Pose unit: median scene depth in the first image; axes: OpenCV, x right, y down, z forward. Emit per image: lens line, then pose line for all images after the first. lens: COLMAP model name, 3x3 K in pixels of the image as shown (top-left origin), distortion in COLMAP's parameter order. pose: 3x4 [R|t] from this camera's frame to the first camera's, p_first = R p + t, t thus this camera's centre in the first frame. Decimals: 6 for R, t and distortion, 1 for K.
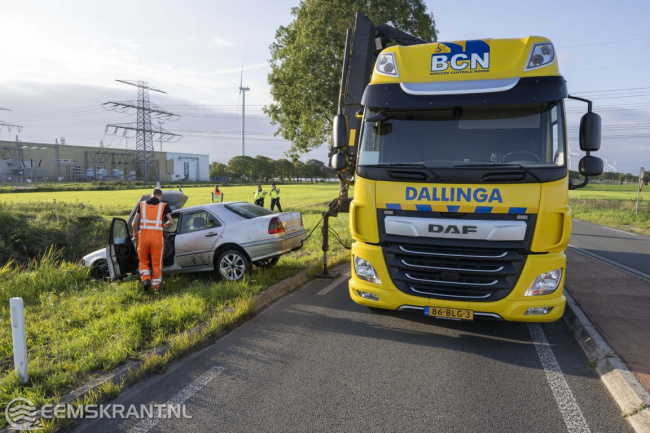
lens RADIAL K [[457.5, 0, 325.0], [0, 457.5, 216.5], [0, 0, 1]] dist [-0.034759, -0.001191]
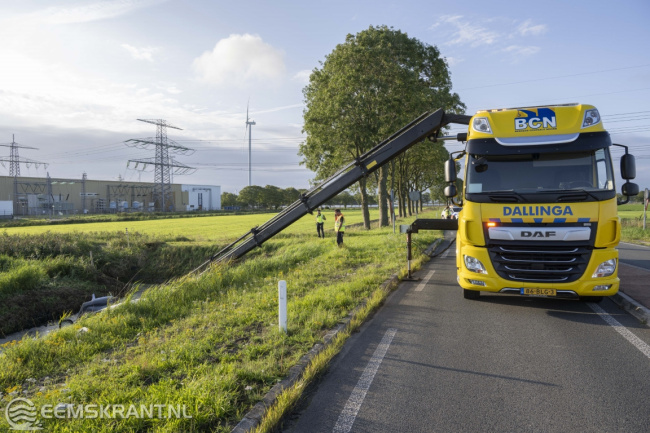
lens RADIAL K [[446.8, 0, 306.5], [0, 446.8, 204.9], [0, 0, 1]] dist [-0.023312, 0.000663]
pose [[0.999107, -0.024522, -0.034402, -0.391068], [0.021517, 0.996135, -0.085159, 0.036915], [0.036357, 0.084343, 0.995773, -0.441513]]
